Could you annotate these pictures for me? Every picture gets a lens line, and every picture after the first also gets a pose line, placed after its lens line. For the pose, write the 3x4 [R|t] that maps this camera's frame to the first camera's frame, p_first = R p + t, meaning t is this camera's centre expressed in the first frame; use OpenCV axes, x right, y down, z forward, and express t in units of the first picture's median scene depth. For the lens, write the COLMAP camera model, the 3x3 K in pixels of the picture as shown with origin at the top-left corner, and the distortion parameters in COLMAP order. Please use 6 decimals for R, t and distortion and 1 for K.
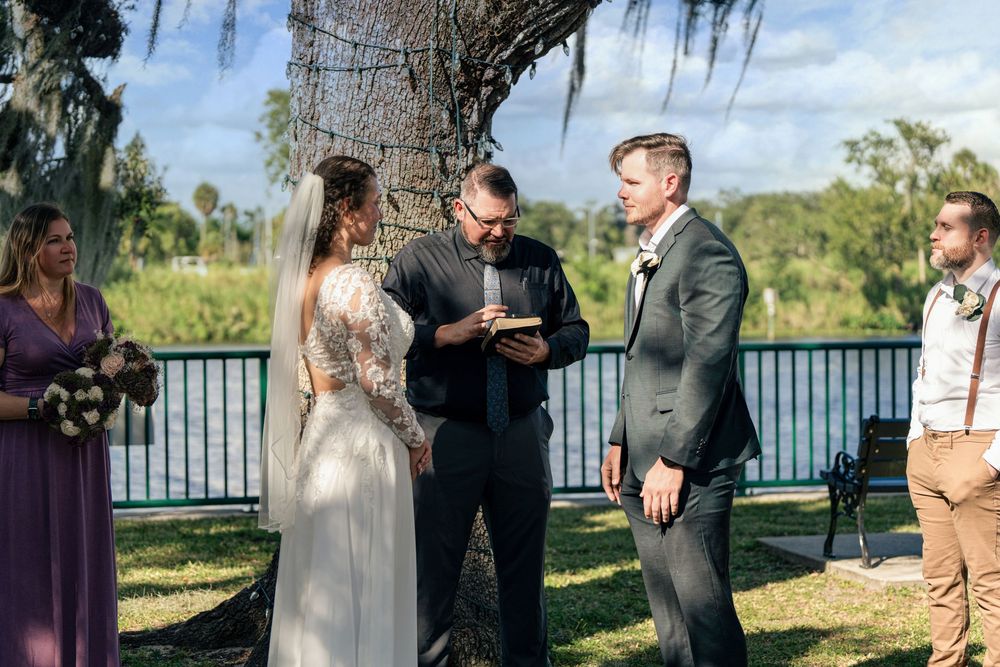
lens RADIAL K [[1983.0, 0, 498.8], [0, 1983.0, 336.1], [0, 0, 1]] dist [0.023726, 0.000000]
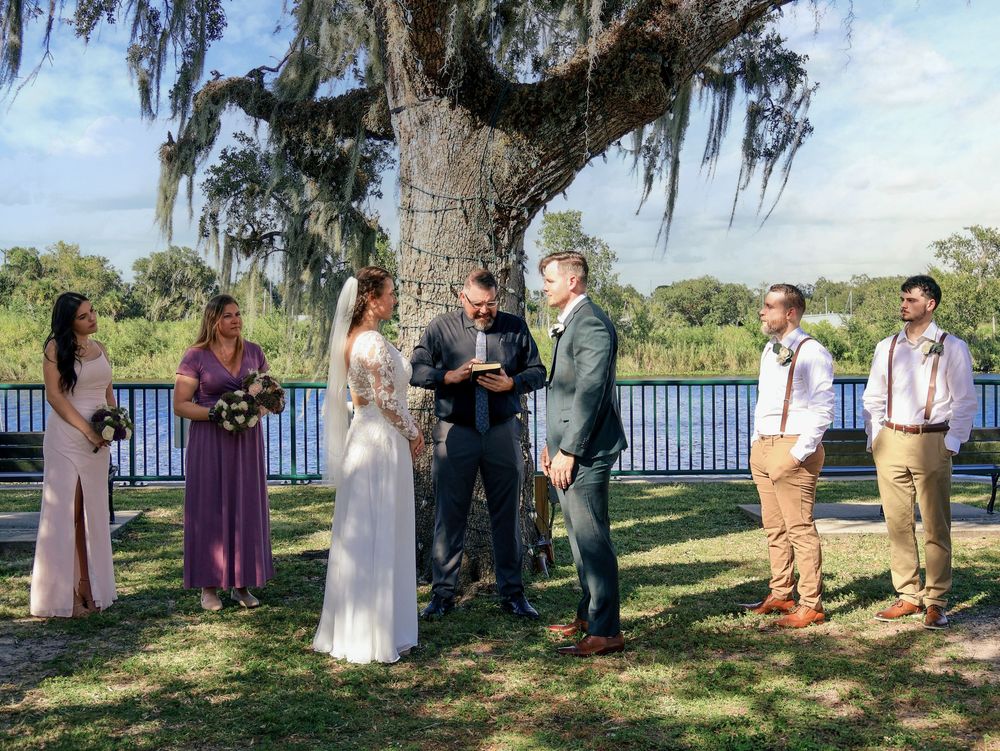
lens RADIAL K [[1306.3, 0, 502.5], [0, 1306.3, 365.8], [0, 0, 1]] dist [0.014260, 0.000000]
pose [[0.986521, 0.005492, -0.163541, 0.186689], [-0.006353, 0.999969, -0.004742, -0.001692], [0.163509, 0.005717, 0.986525, -0.066709]]
